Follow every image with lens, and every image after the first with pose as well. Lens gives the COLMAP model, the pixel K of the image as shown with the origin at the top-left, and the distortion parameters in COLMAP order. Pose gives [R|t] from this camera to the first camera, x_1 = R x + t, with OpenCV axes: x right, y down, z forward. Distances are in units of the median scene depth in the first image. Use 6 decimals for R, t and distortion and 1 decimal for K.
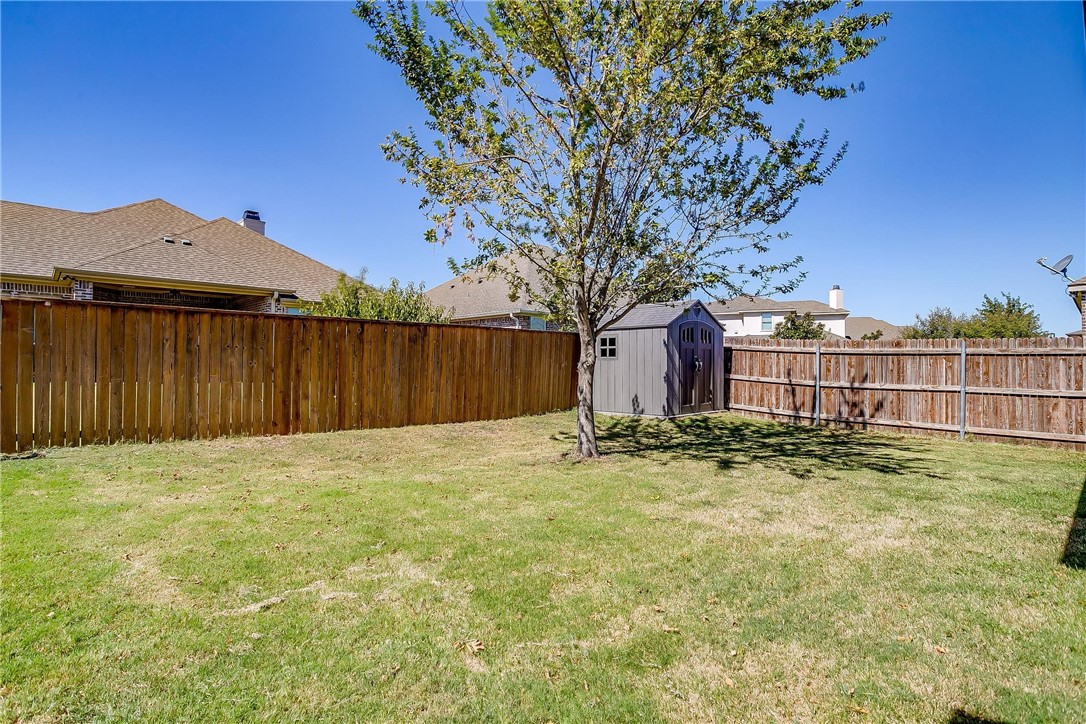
lens RADIAL K [[553.7, 0, 535.3], [0, 553.7, 358.0], [0, 0, 1]] dist [-0.063841, 0.039283]
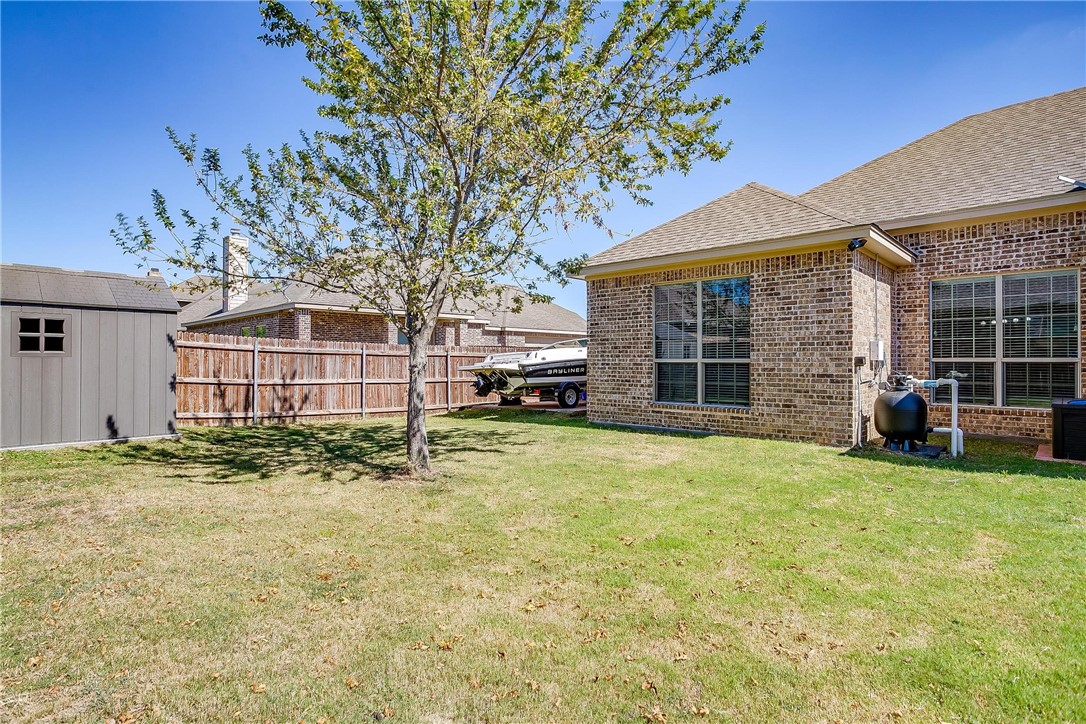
lens RADIAL K [[553.7, 0, 535.3], [0, 553.7, 358.0], [0, 0, 1]] dist [-0.063841, 0.039283]
pose [[-0.049441, 0.001111, 0.998776, -0.499894], [-0.017629, 0.999843, -0.001984, -0.003029], [-0.998621, -0.017705, -0.049414, 0.550125]]
